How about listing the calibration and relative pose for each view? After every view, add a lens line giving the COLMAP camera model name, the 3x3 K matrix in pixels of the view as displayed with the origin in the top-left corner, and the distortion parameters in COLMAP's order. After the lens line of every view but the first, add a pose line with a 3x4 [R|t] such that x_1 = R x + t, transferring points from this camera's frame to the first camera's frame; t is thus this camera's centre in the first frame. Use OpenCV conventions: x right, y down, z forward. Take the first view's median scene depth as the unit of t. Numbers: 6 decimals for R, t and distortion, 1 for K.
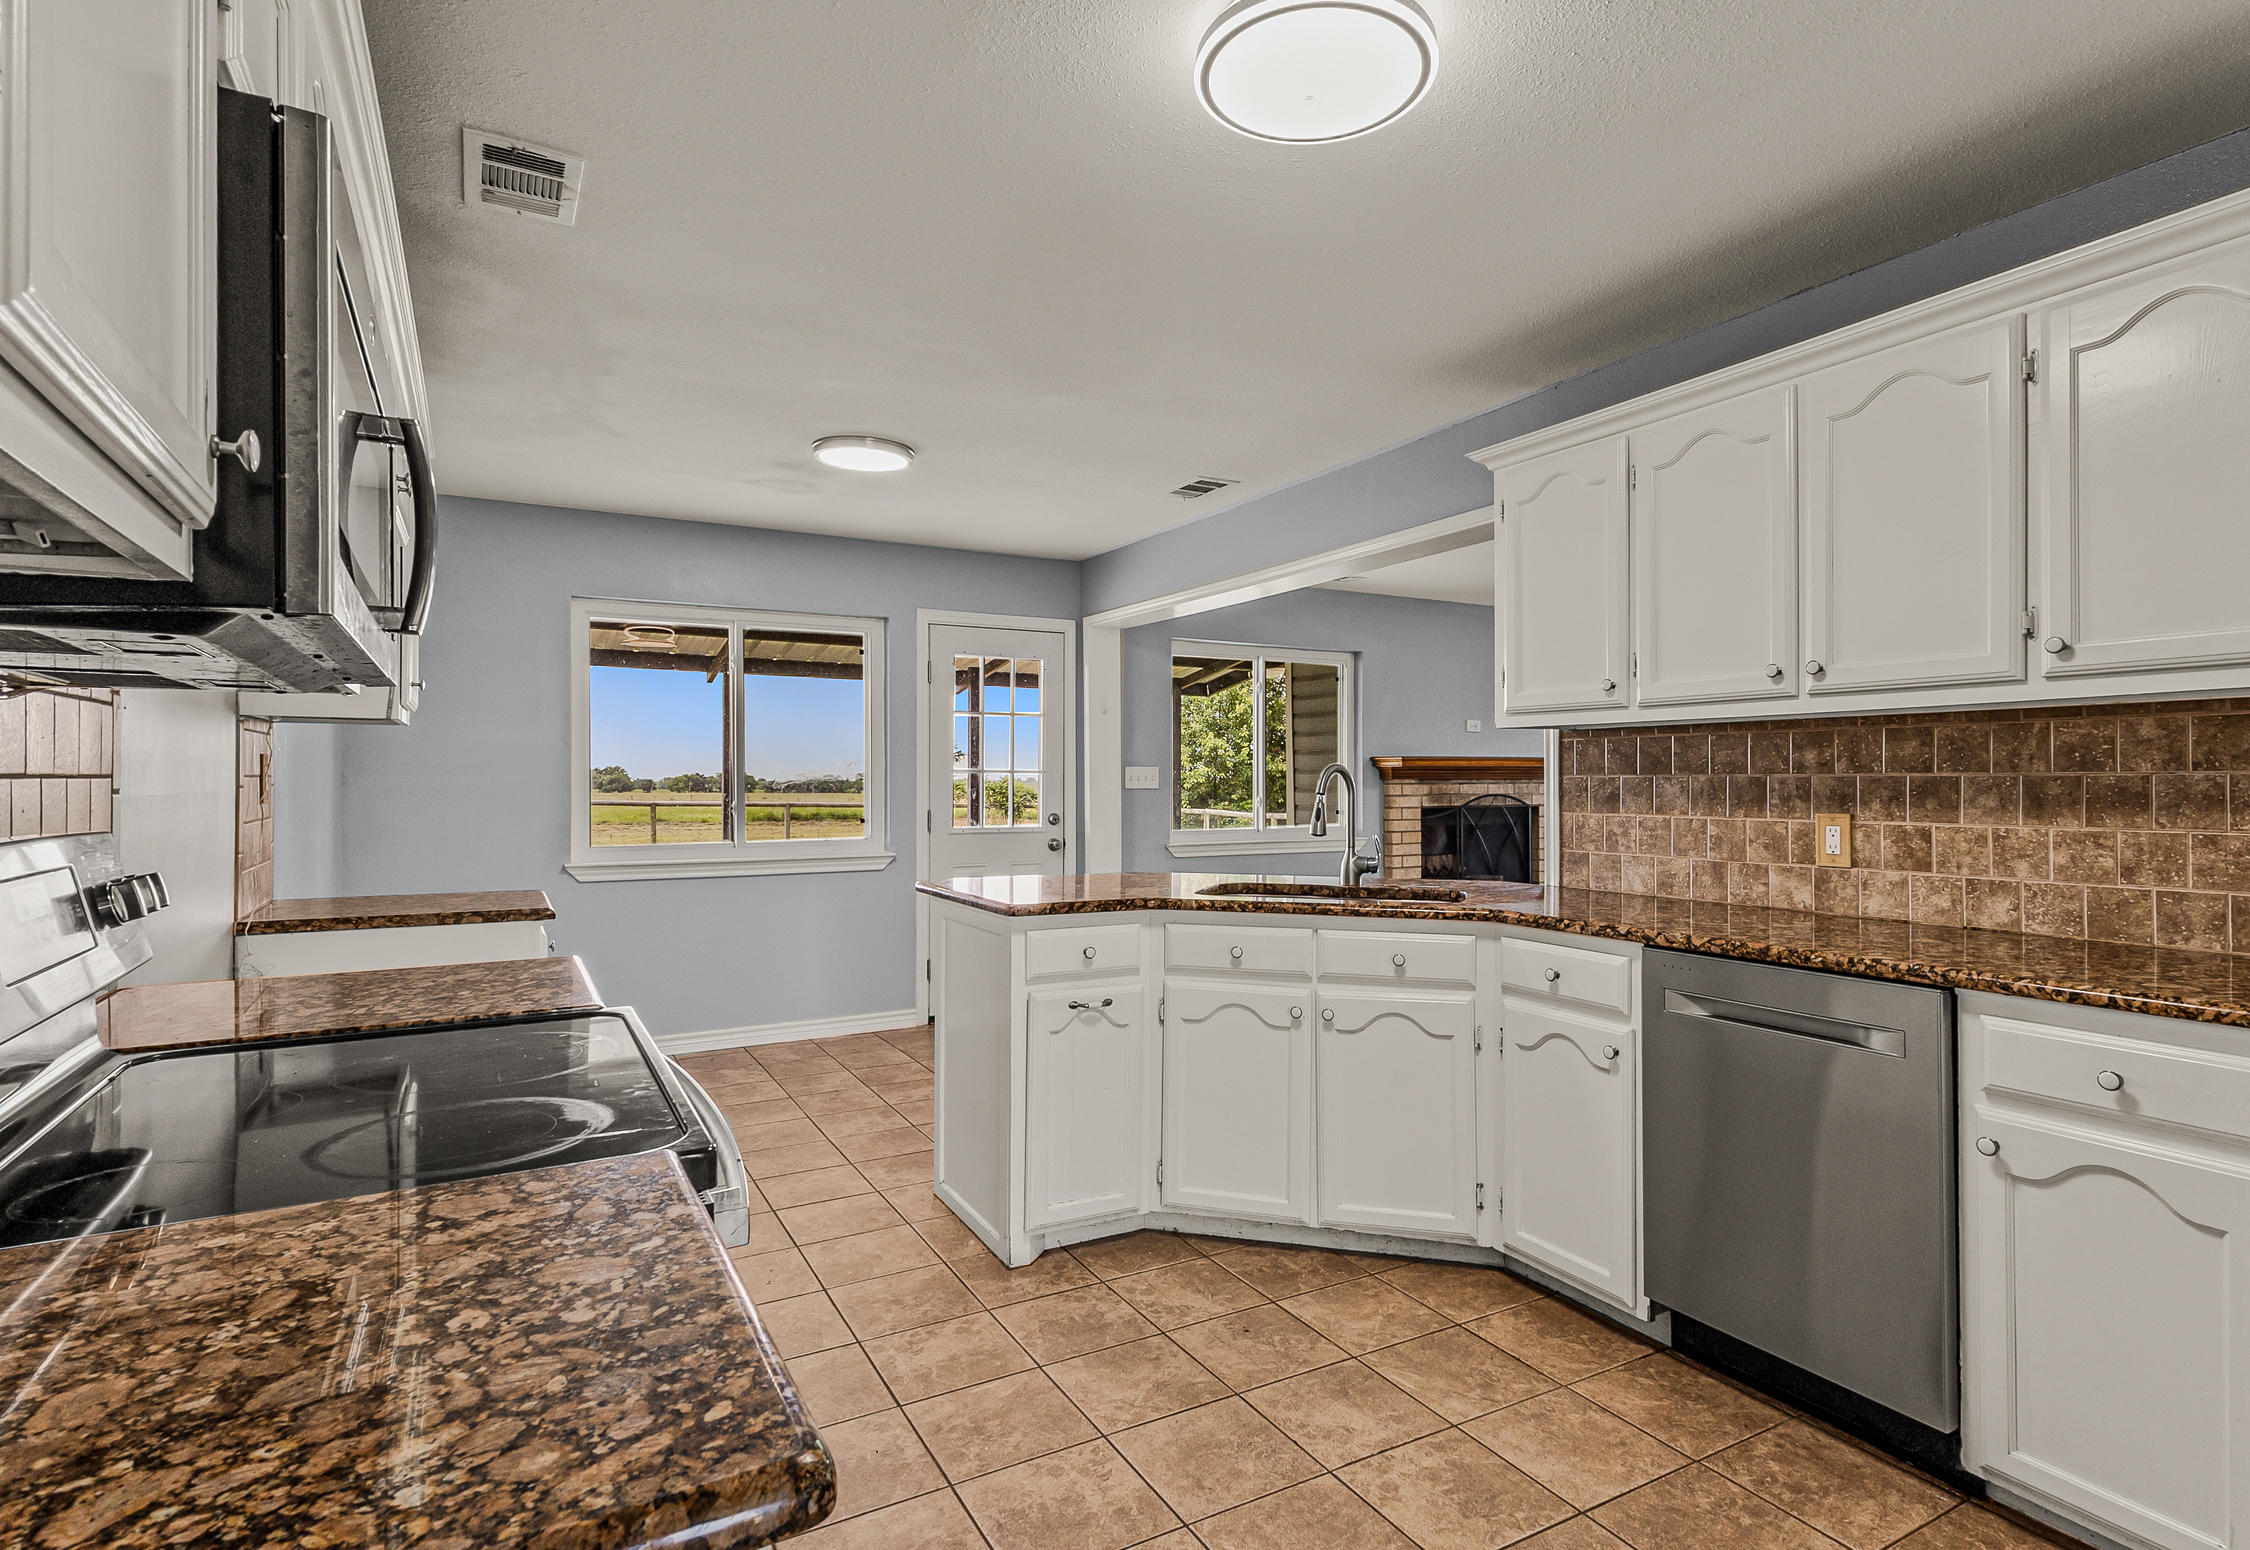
lens RADIAL K [[1116.6, 0, 1125.0], [0, 1116.6, 775.0], [0, 0, 1]] dist [-0.000530, -0.000045]
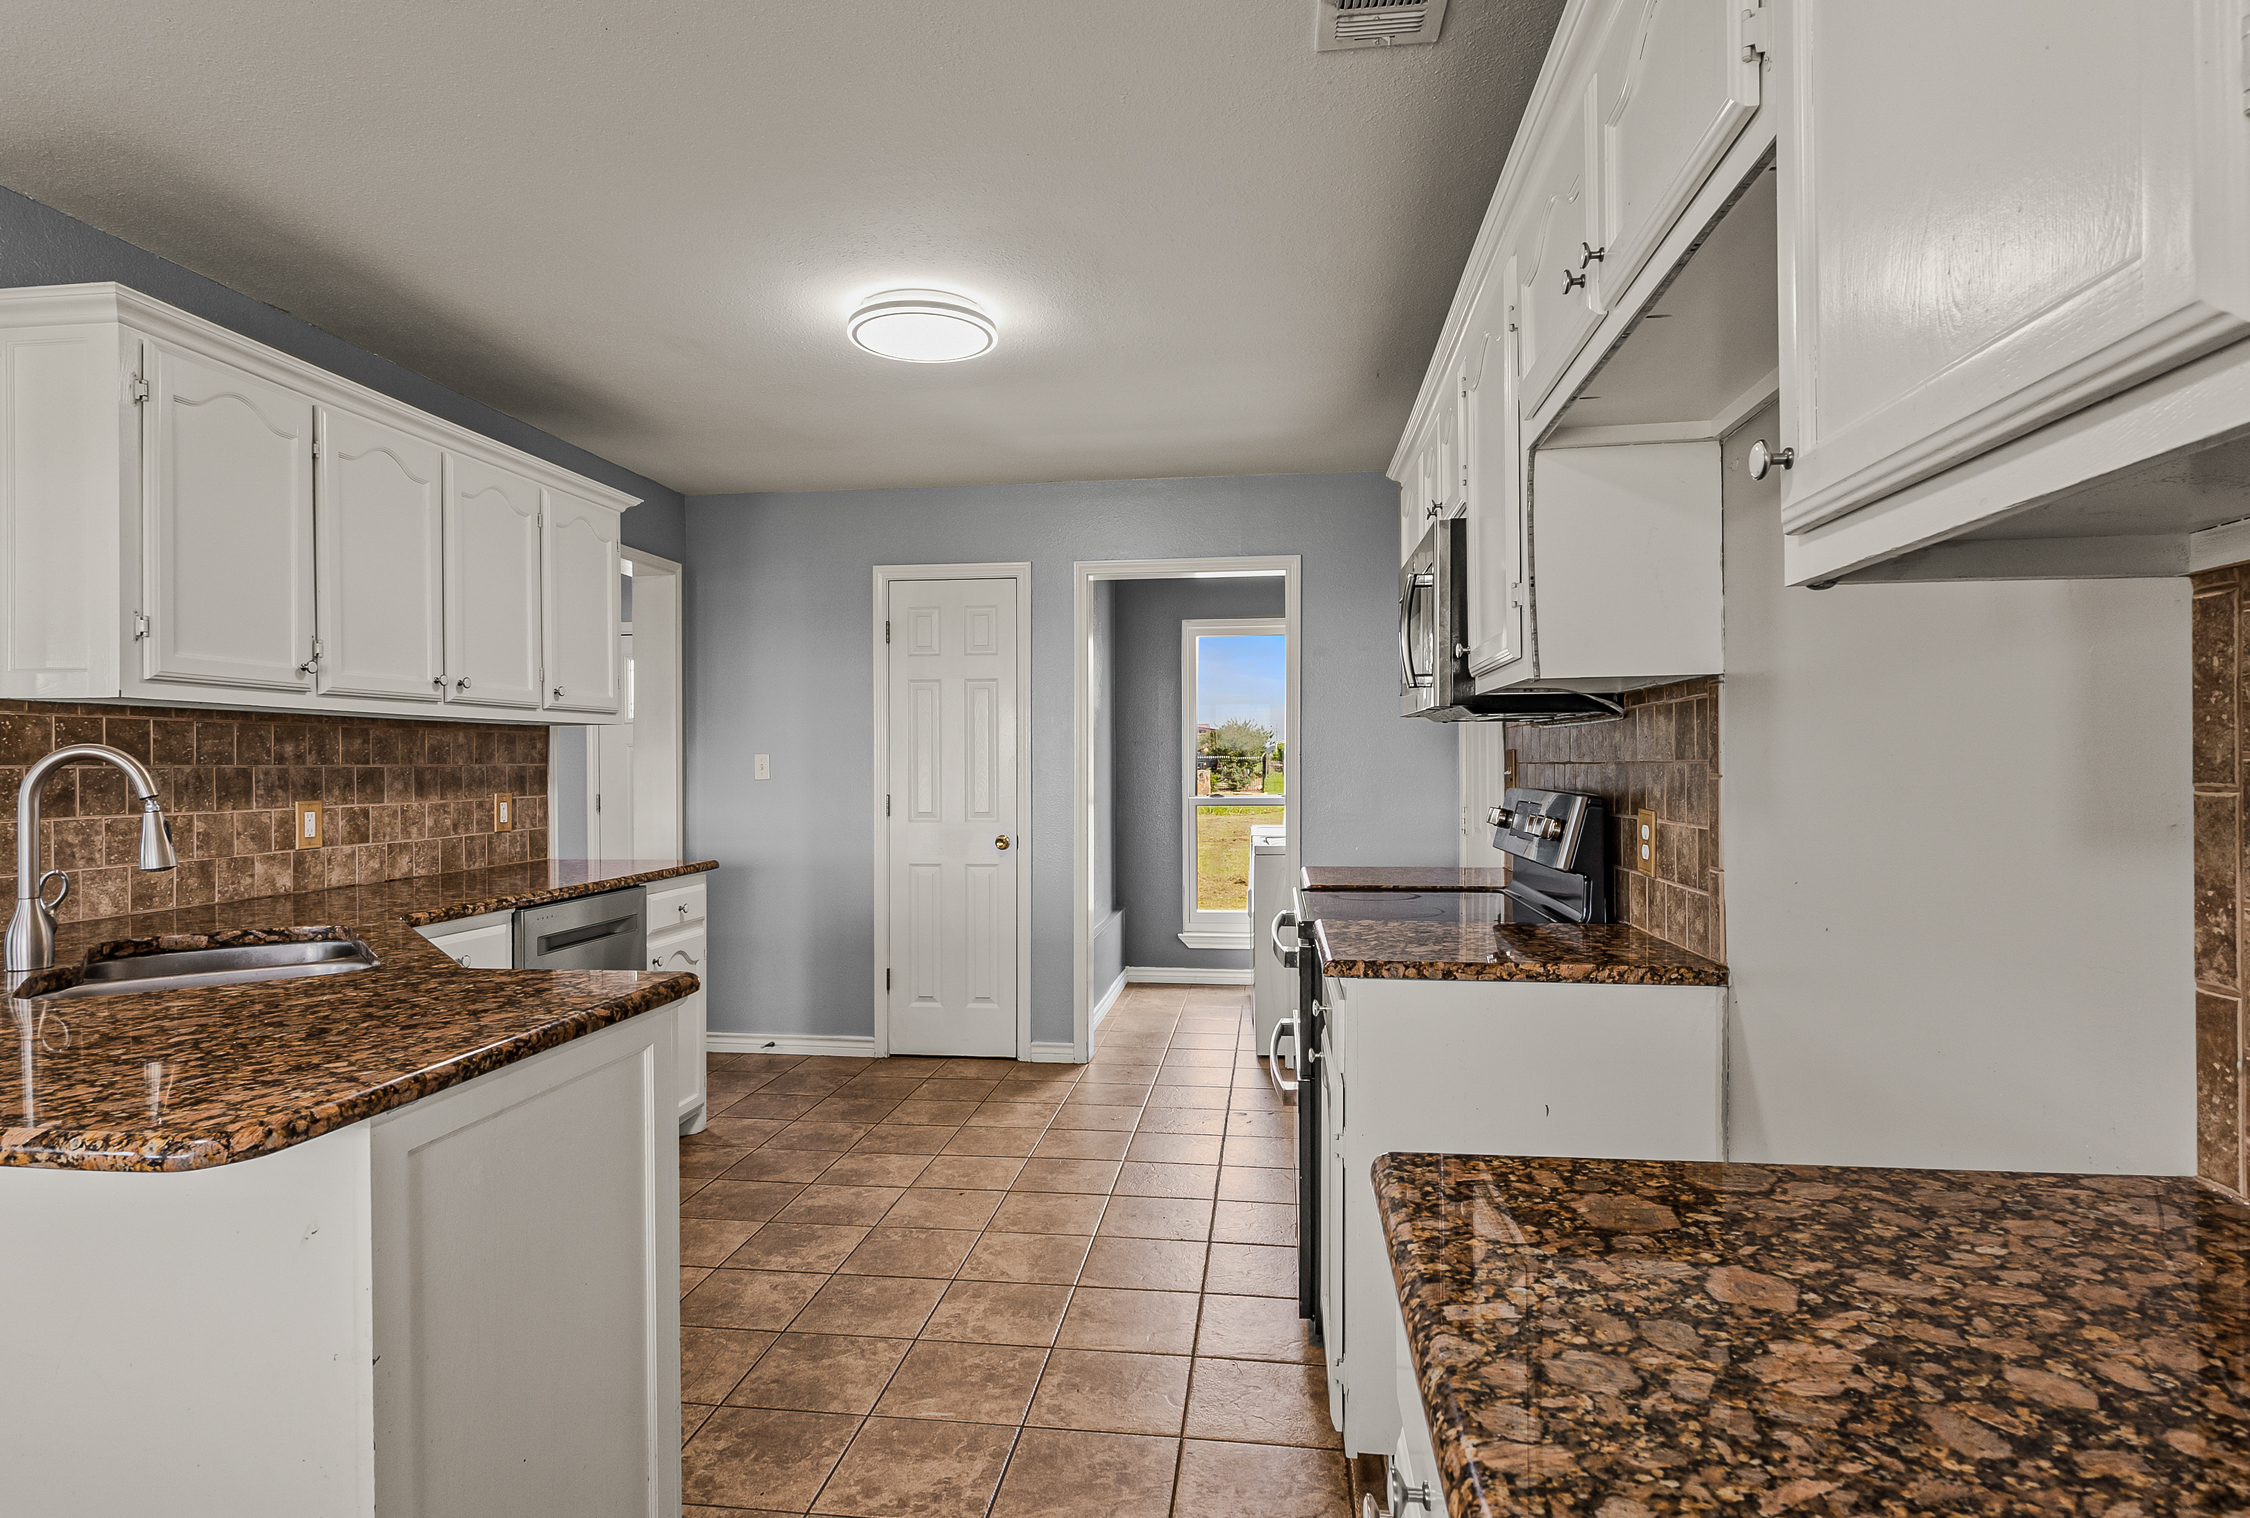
lens RADIAL K [[1197.0, 0, 1130.2], [0, 1197.0, 769.8], [0, 0, 1]] dist [0.004494, 0.000427]
pose [[-0.805022, 0.011022, 0.593143, -0.743862], [0.013378, 0.999910, -0.000424, 0.015358], [-0.593095, 0.007594, -0.805097, 1.494927]]
